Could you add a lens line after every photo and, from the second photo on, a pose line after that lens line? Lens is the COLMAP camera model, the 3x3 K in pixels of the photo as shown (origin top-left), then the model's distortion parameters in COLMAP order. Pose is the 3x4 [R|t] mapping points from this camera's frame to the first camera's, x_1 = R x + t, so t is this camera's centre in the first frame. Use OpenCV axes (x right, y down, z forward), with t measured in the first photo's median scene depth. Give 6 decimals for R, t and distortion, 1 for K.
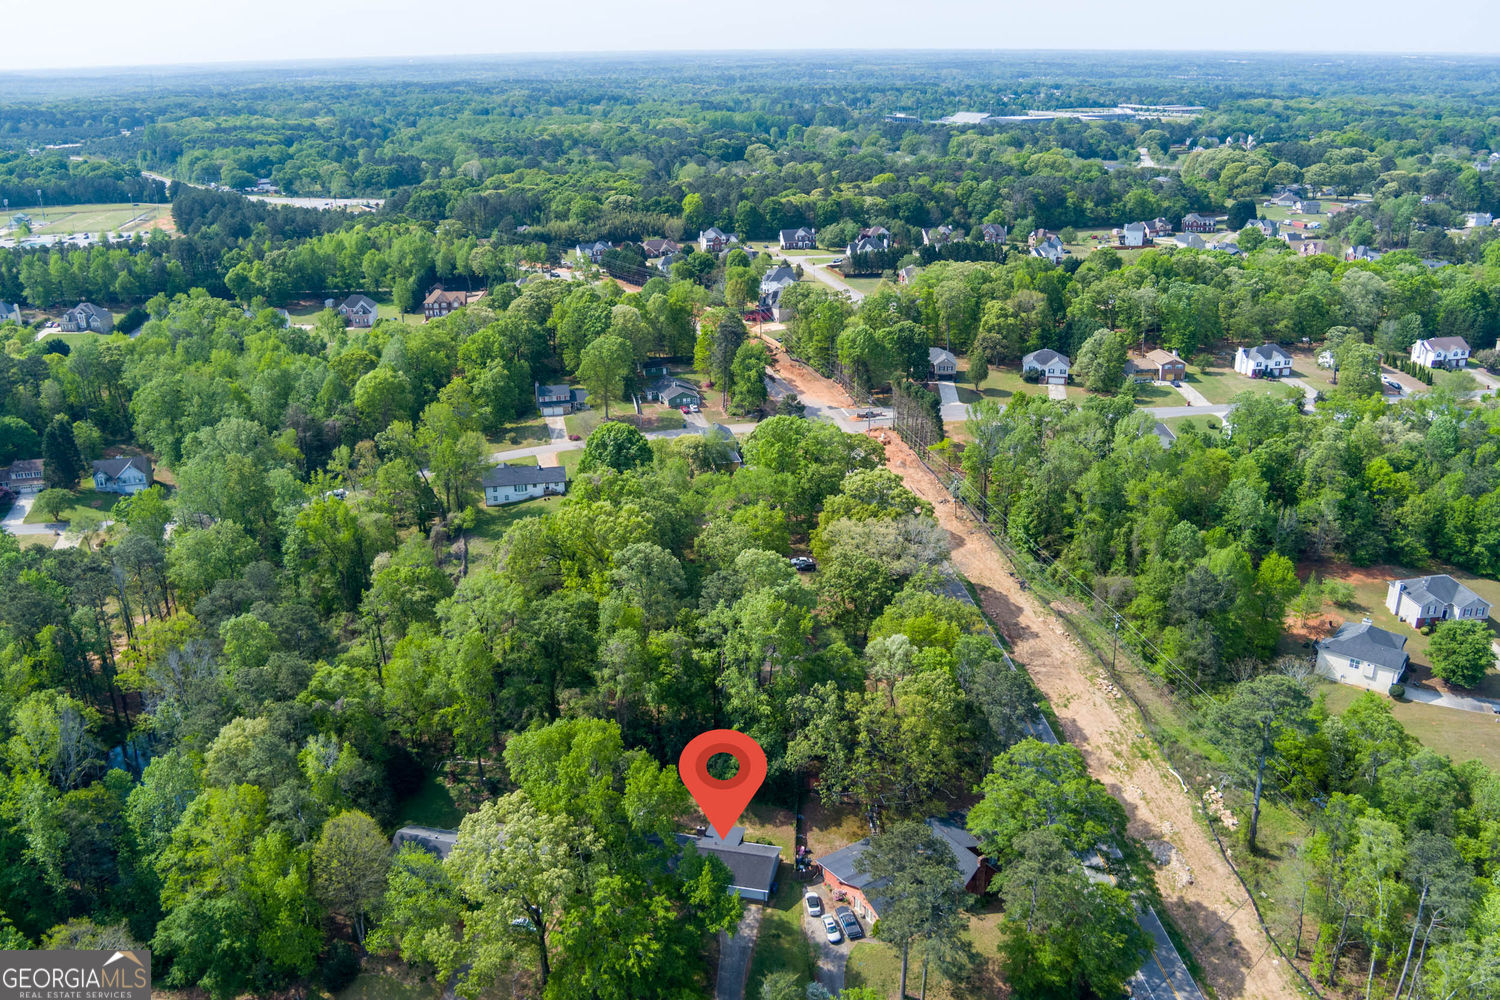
lens RADIAL K [[1200.9, 0, 750.0], [0, 1200.9, 500.0], [0, 0, 1]] dist [-0.083811, 0.020467]
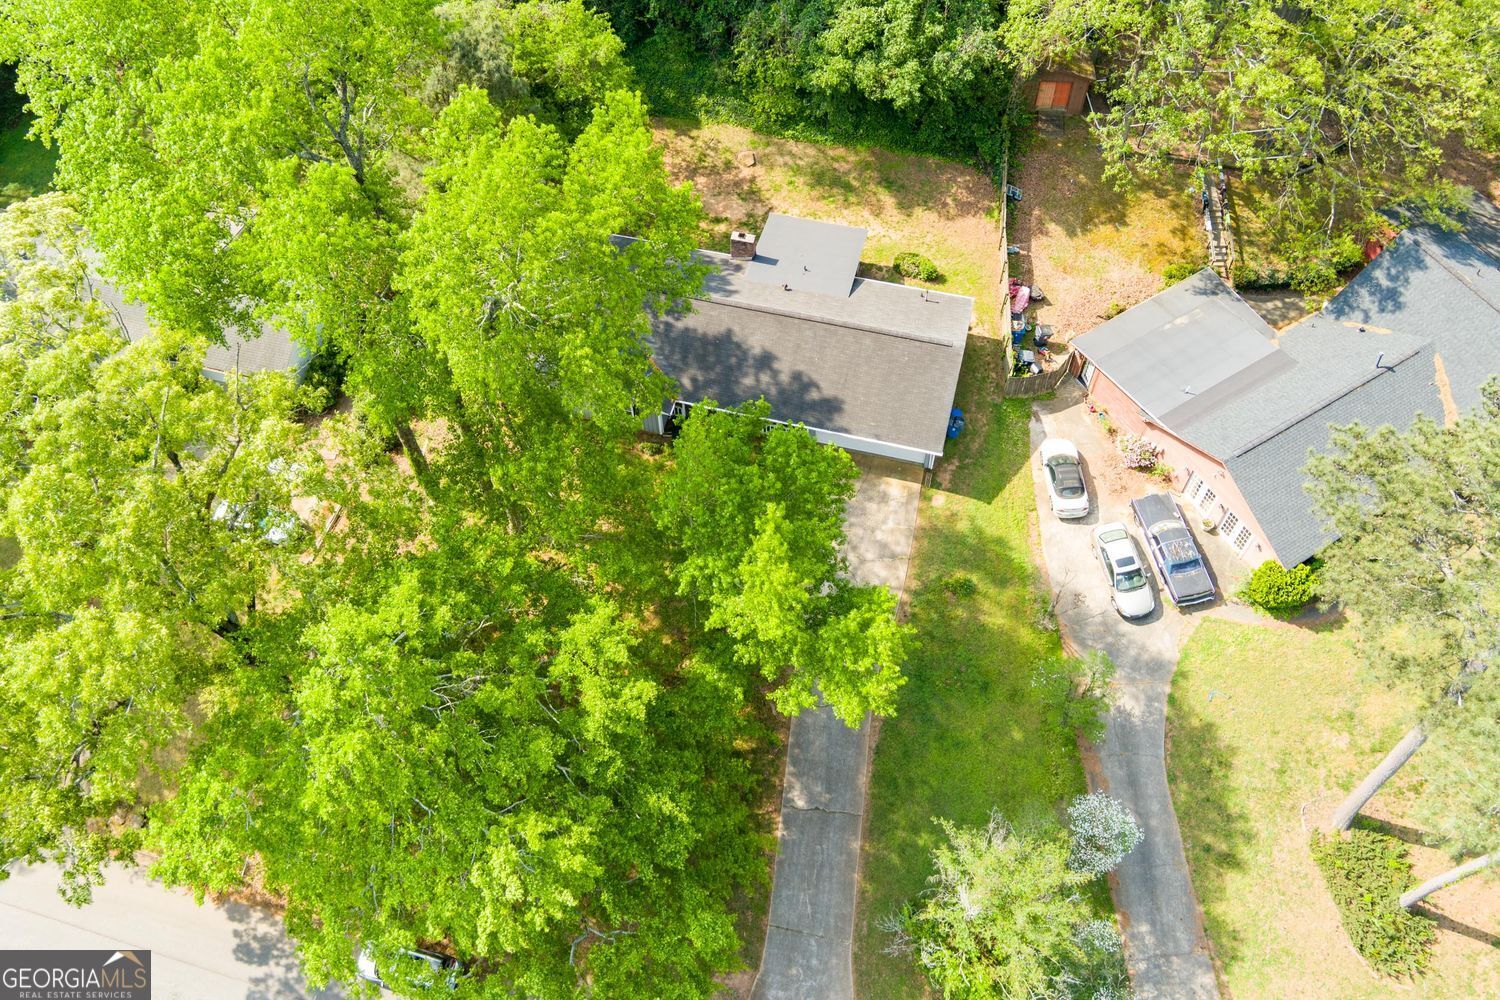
lens RADIAL K [[1200.9, 0, 750.0], [0, 1200.9, 500.0], [0, 0, 1]] dist [-0.083811, 0.020467]
pose [[0.999580, 0.025530, -0.013713, -0.034340], [-0.012270, 0.801534, 0.597824, 0.138387], [0.026254, -0.597405, 0.801510, 0.721600]]
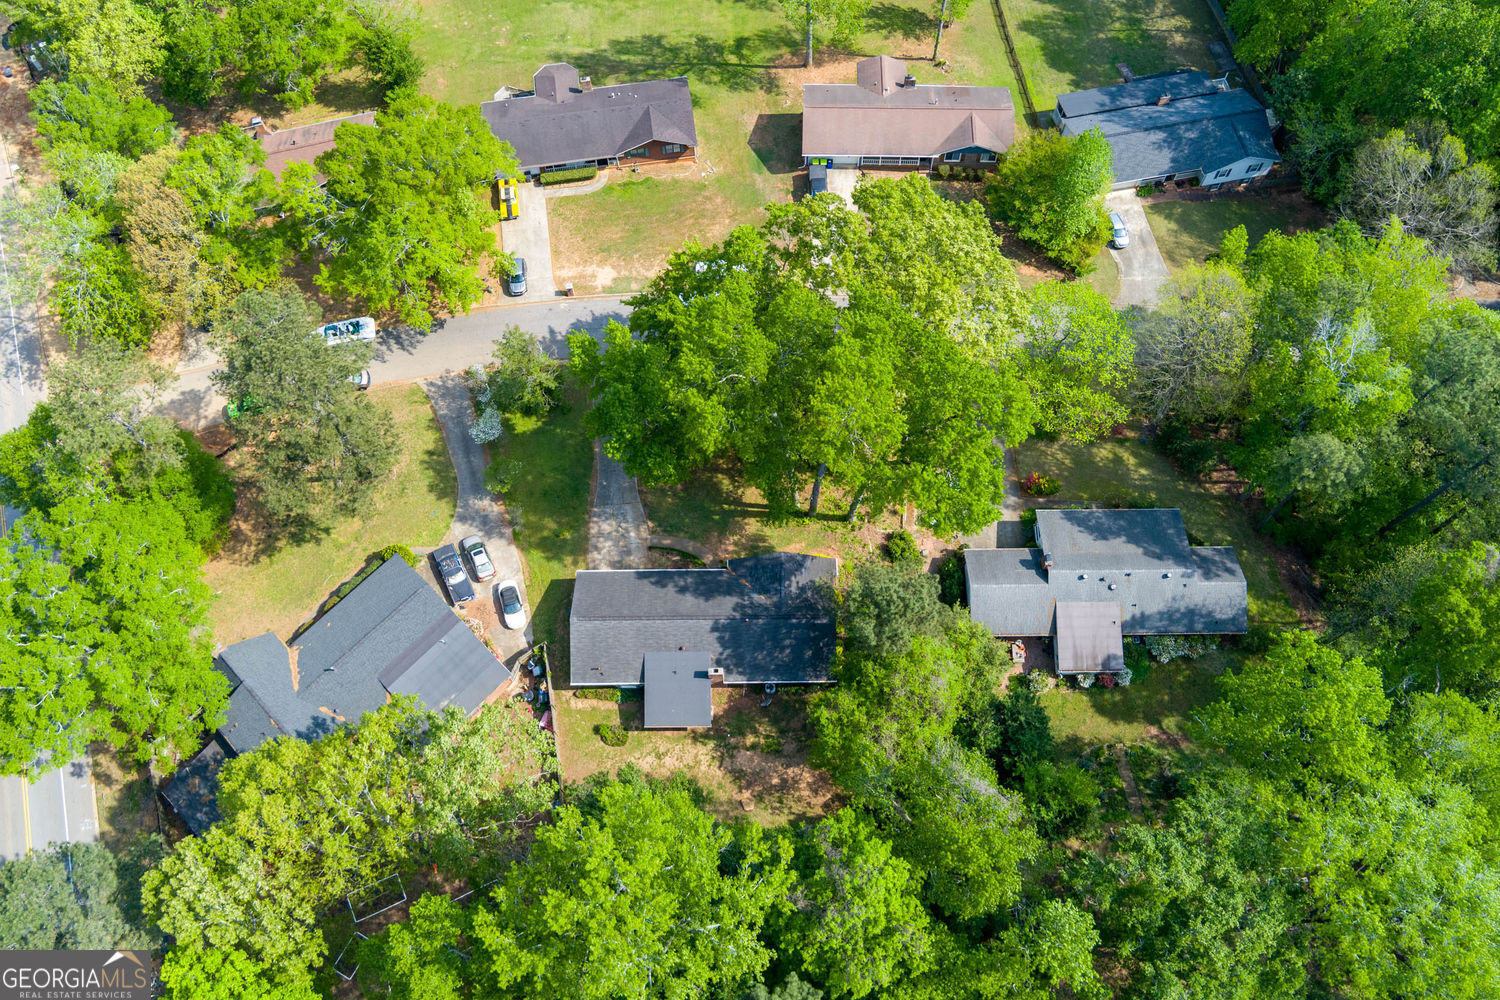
lens RADIAL K [[1200.9, 0, 750.0], [0, 1200.9, 500.0], [0, 0, 1]] dist [-0.083811, 0.020467]
pose [[-0.973249, 0.214796, -0.081548, -0.029172], [-0.068235, 0.068691, 0.995302, -0.304343], [0.219388, 0.974240, -0.052197, 1.018818]]
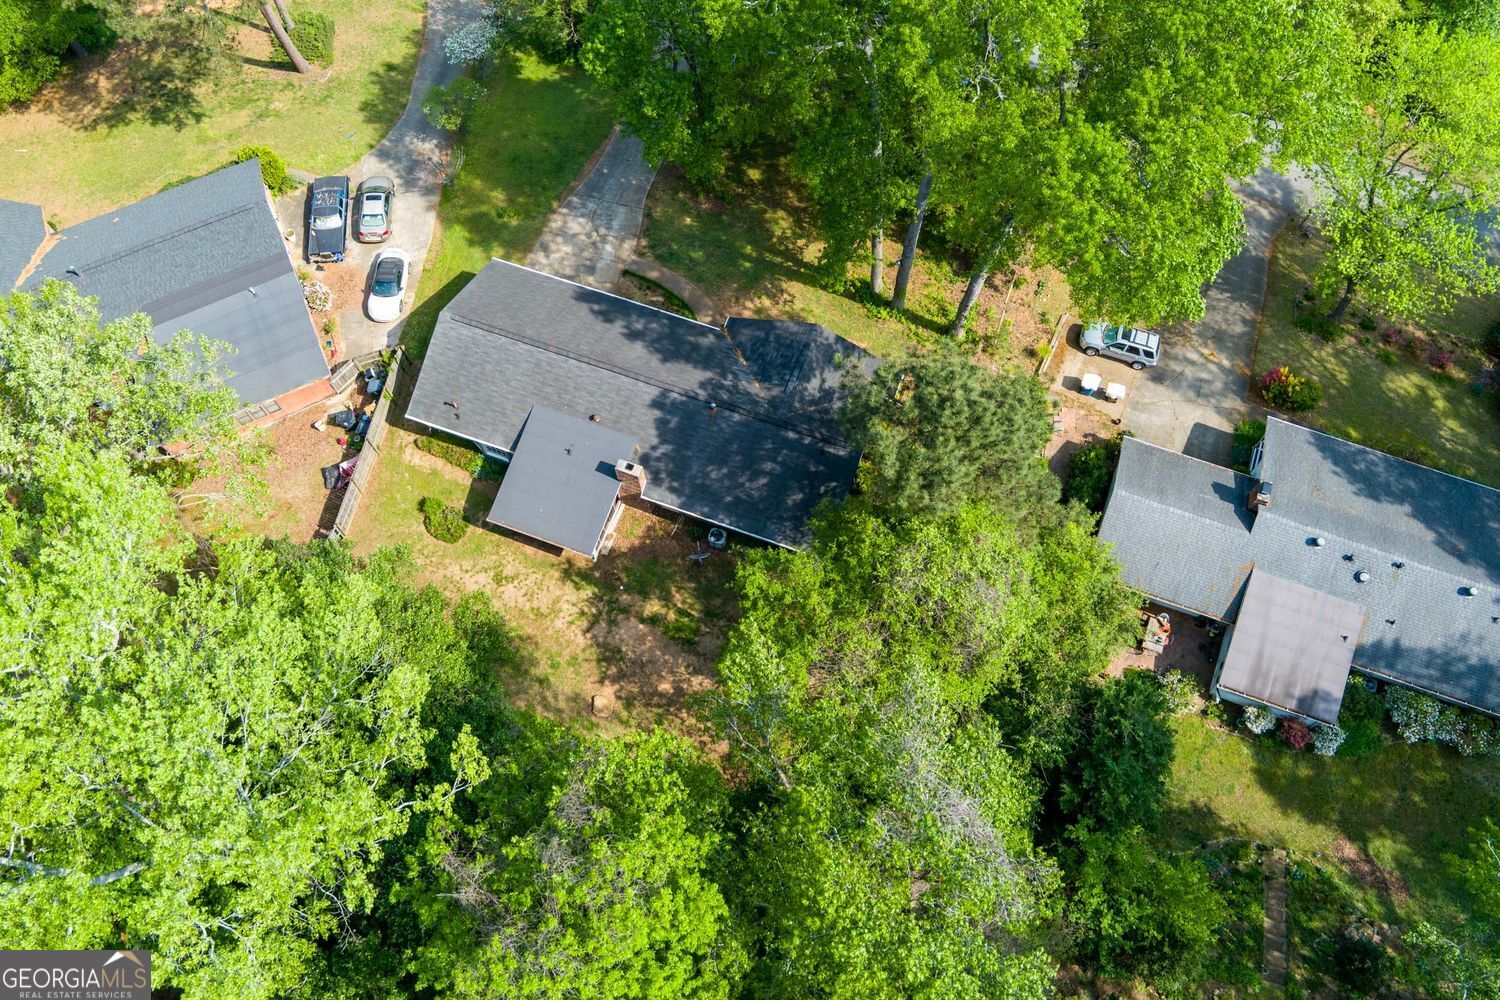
lens RADIAL K [[1200.9, 0, 750.0], [0, 1200.9, 500.0], [0, 0, 1]] dist [-0.083811, 0.020467]
pose [[-0.990789, -0.118456, 0.065619, -0.100190], [0.059092, 0.057802, 0.996578, -0.040961], [-0.121844, 0.991275, -0.050270, 1.088748]]
